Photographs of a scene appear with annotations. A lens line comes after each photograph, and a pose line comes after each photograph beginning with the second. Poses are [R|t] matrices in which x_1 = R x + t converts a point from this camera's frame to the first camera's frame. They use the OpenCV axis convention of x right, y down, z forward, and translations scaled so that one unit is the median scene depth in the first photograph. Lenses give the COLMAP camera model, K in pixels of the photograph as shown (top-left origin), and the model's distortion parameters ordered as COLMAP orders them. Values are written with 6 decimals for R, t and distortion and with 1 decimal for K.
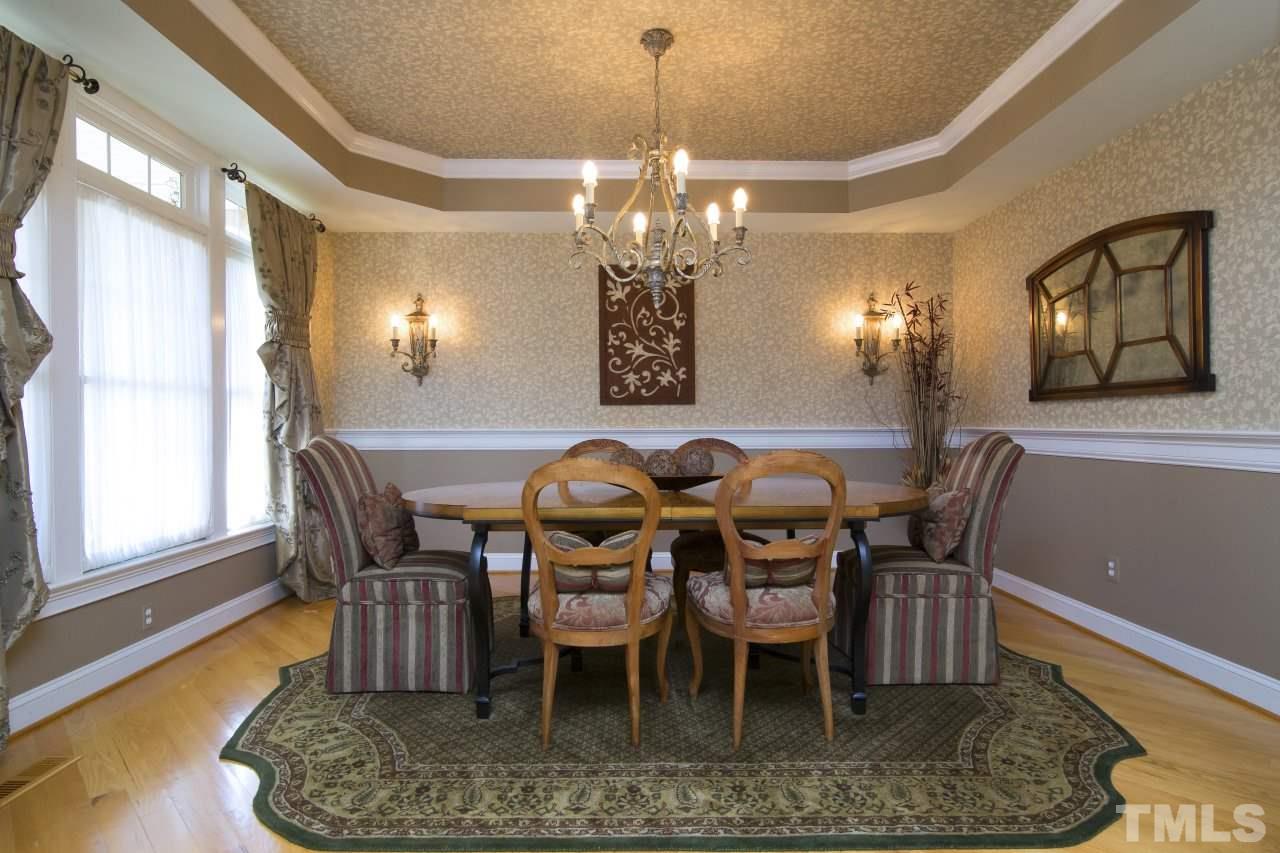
lens RADIAL K [[650.8, 0, 643.3], [0, 650.8, 424.6], [0, 0, 1]] dist [-0.017210, -0.000374]
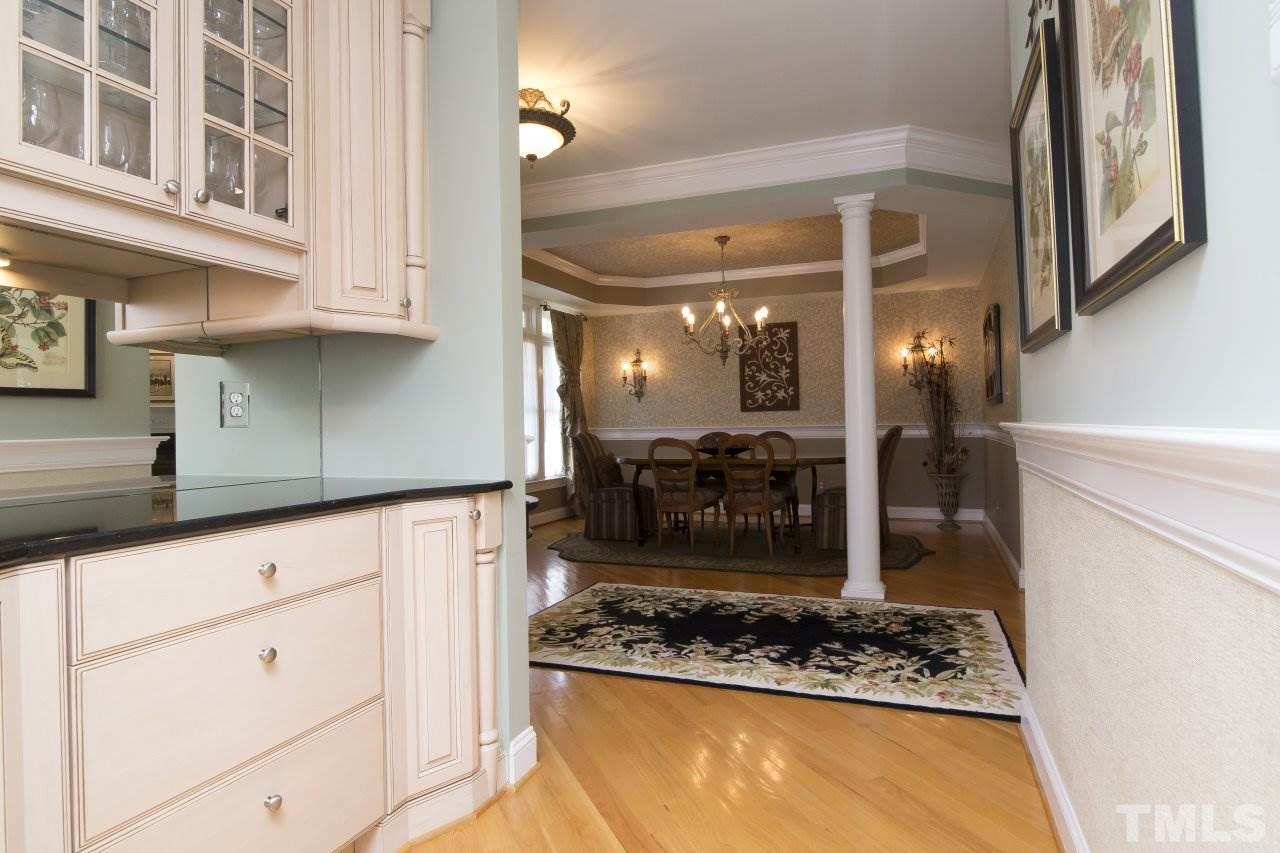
lens RADIAL K [[650.8, 0, 639.9], [0, 650.8, 425.8], [0, 0, 1]] dist [-0.017210, -0.000374]
pose [[0.918491, -0.011663, -0.395269, 0.350501], [0.013225, 0.999912, 0.001226, -0.000854], [0.395220, -0.006354, 0.918564, -0.603391]]
